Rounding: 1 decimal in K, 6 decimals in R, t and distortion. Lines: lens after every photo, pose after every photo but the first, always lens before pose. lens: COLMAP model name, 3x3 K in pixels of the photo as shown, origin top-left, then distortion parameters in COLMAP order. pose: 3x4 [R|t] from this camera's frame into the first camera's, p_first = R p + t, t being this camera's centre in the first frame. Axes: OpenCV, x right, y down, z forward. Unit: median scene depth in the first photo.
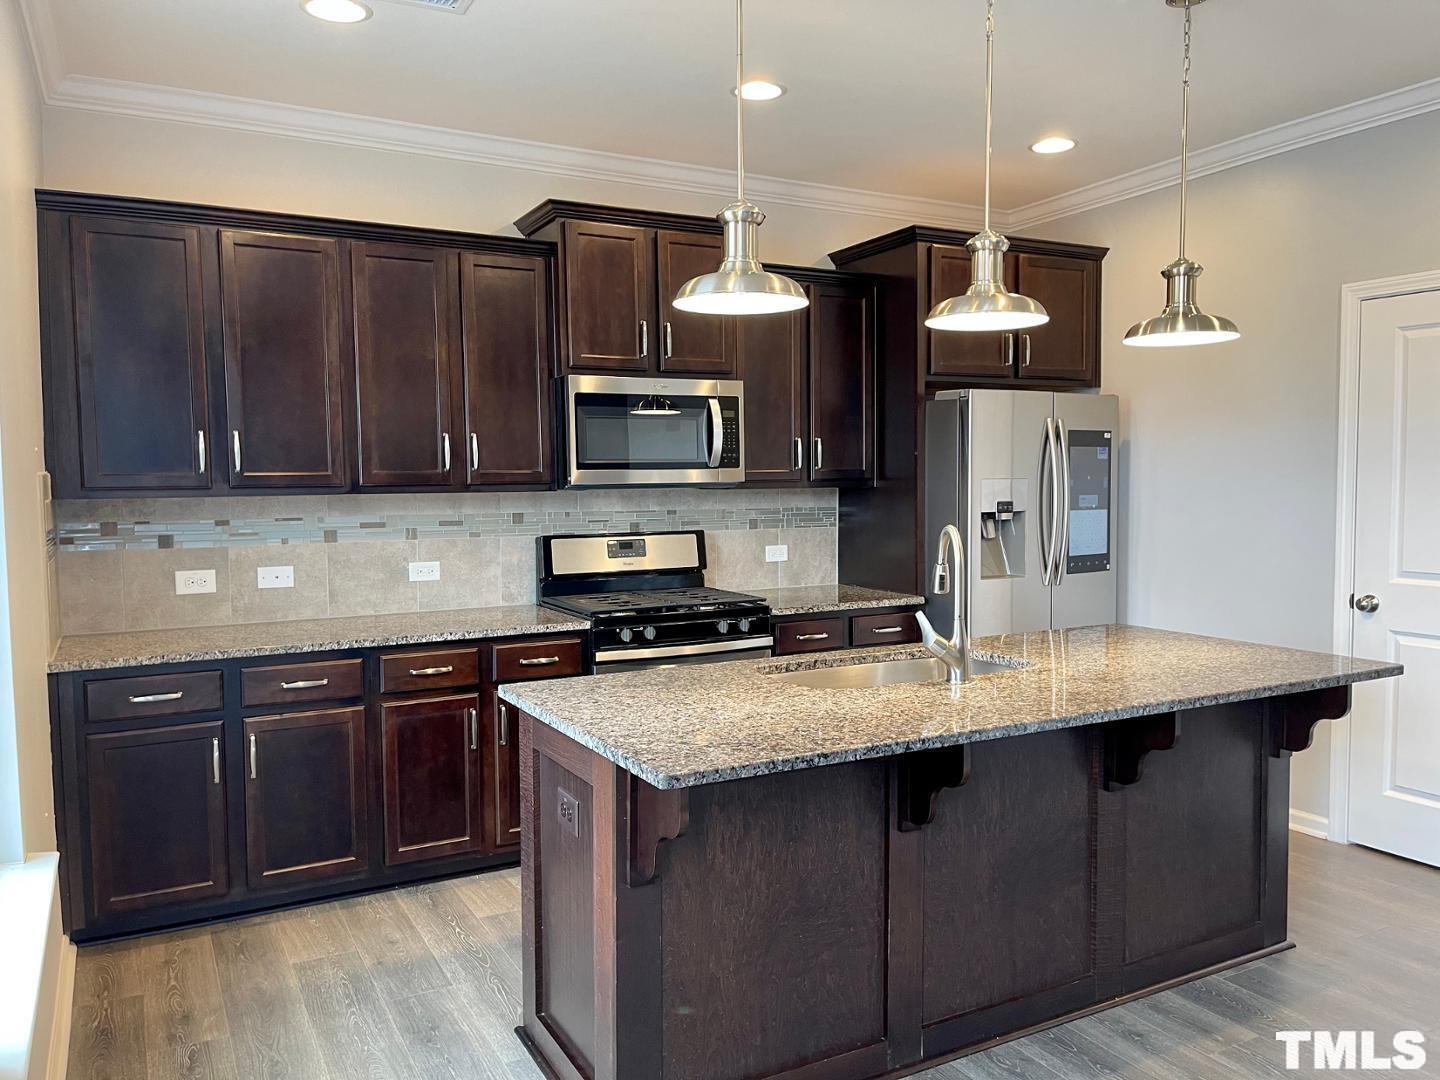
lens RADIAL K [[1088.6, 0, 718.9], [0, 1088.6, 541.1], [0, 0, 1]] dist [0.062699, -0.068901]
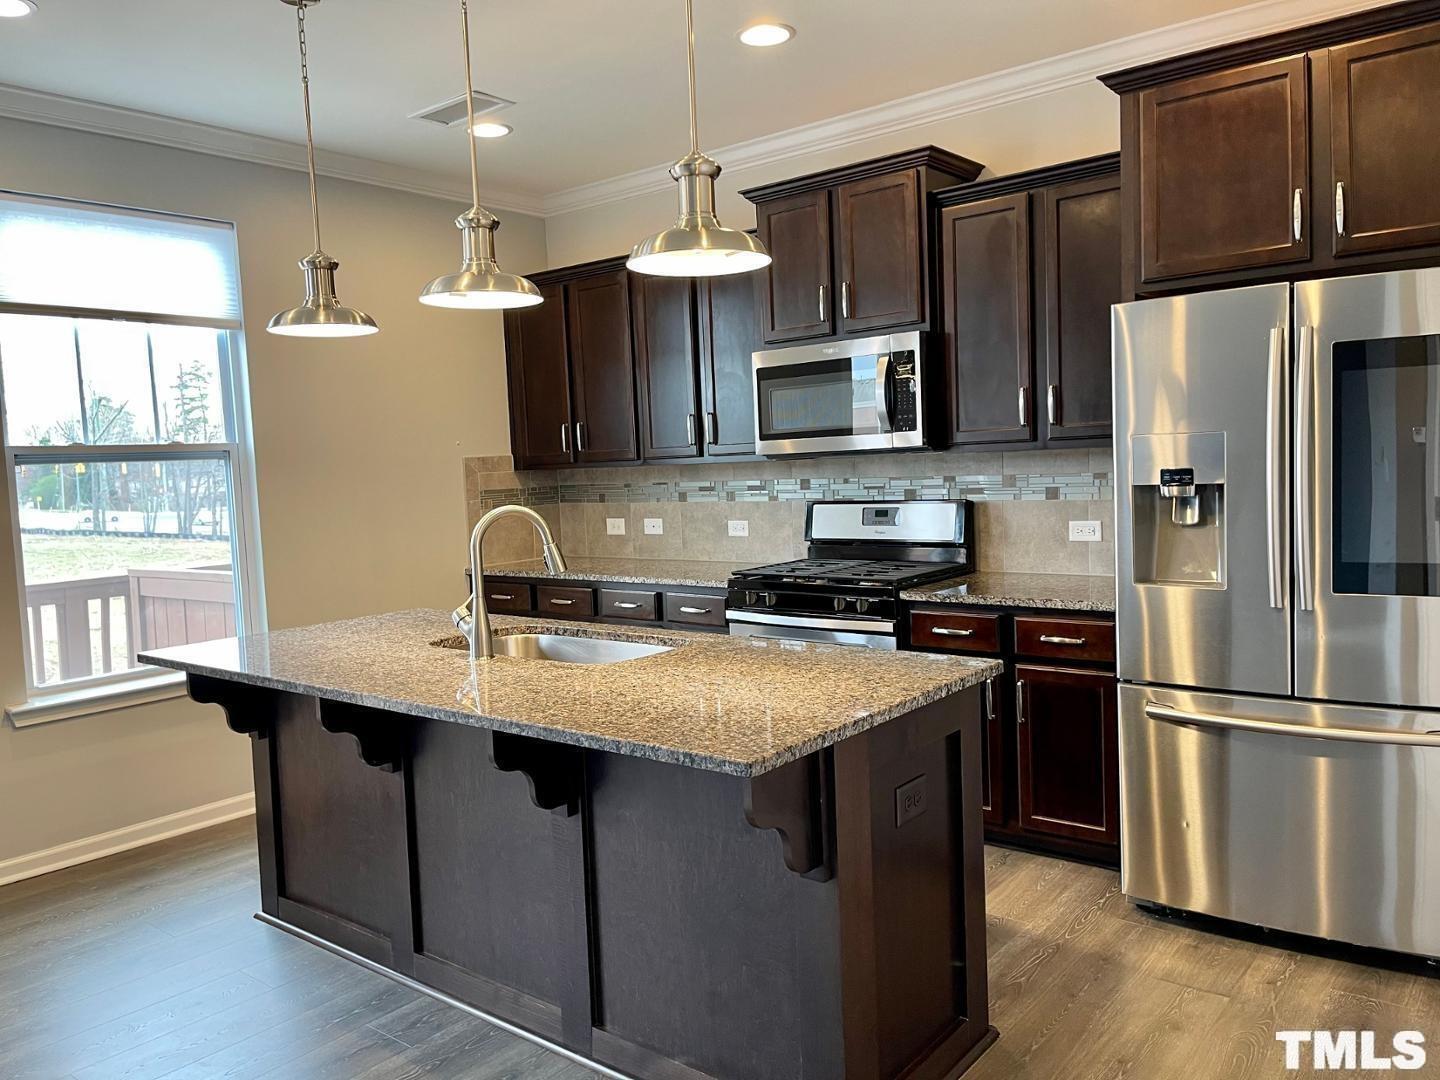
lens RADIAL K [[1088.6, 0, 720.6], [0, 1088.6, 539.8], [0, 0, 1]] dist [0.062699, -0.068901]
pose [[0.384217, 0.062476, -0.921126, 0.850398], [-0.016232, 0.998011, 0.060920, -0.033026], [0.923100, -0.008455, 0.384467, 0.557519]]
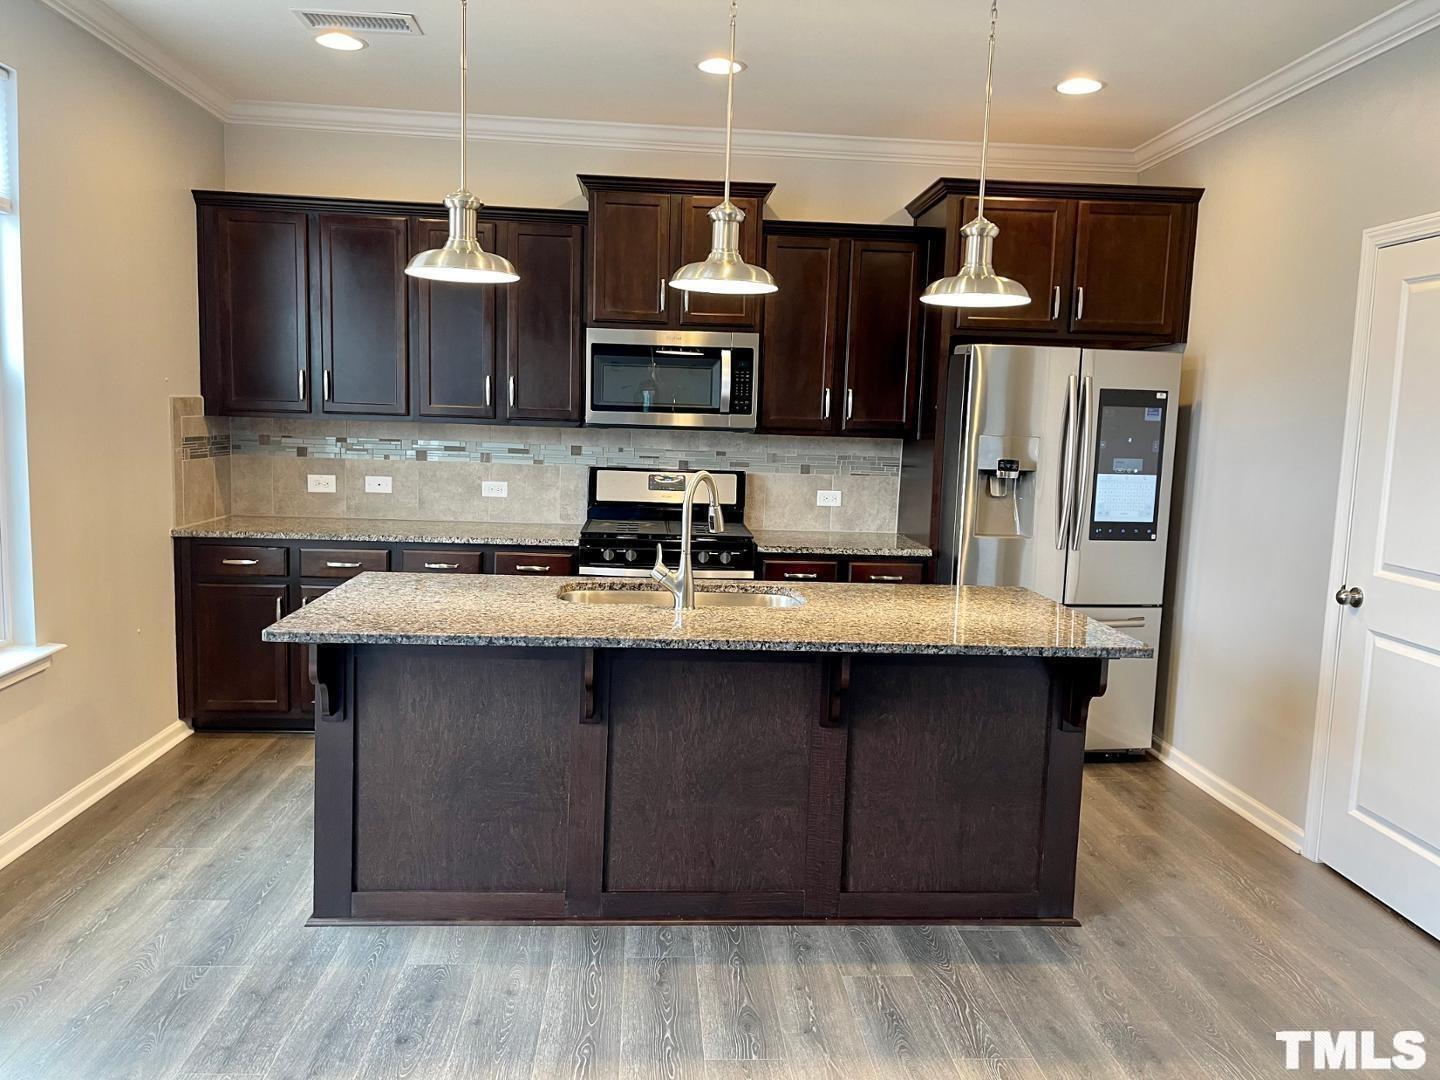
lens RADIAL K [[1088.6, 0, 720.6], [0, 1088.6, 541.5], [0, 0, 1]] dist [0.062699, -0.068901]
pose [[0.909053, 0.087818, -0.407322, 0.484403], [-0.066616, 0.995595, 0.065977, -0.012024], [0.411322, -0.032843, 0.910898, -0.006338]]
